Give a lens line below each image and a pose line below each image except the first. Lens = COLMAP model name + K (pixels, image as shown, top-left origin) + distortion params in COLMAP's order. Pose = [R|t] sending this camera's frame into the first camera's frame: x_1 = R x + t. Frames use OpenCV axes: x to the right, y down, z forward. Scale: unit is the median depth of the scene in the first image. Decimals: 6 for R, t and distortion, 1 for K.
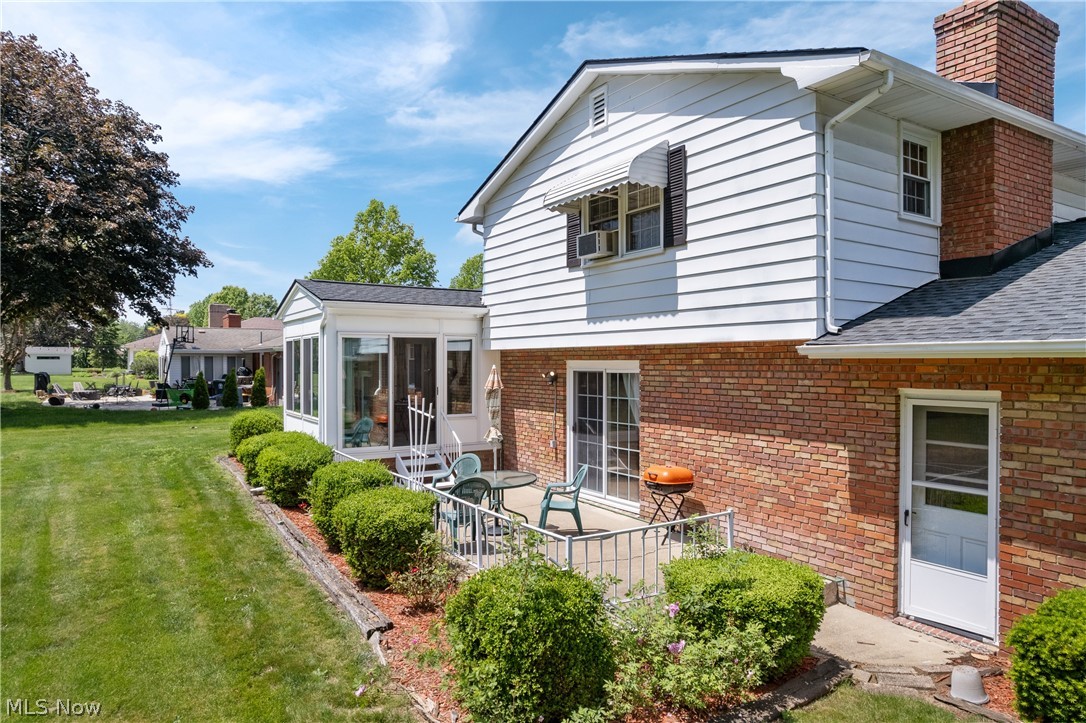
lens RADIAL K [[693.8, 0, 549.1], [0, 693.8, 380.7], [0, 0, 1]] dist [-0.081947, 0.064935]
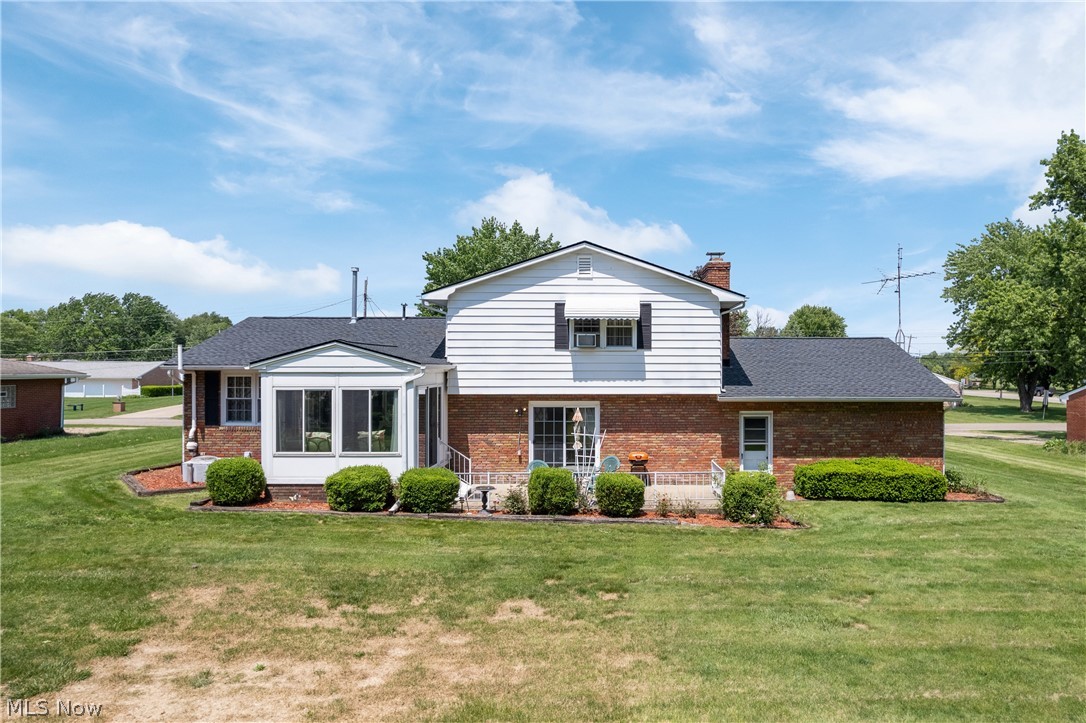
lens RADIAL K [[693.8, 0, 549.1], [0, 693.8, 380.7], [0, 0, 1]] dist [-0.081947, 0.064935]
pose [[0.521106, -0.003395, 0.853485, -1.802551], [0.021247, 0.999734, -0.008995, -0.081964], [-0.853228, 0.022821, 0.521039, 0.129237]]
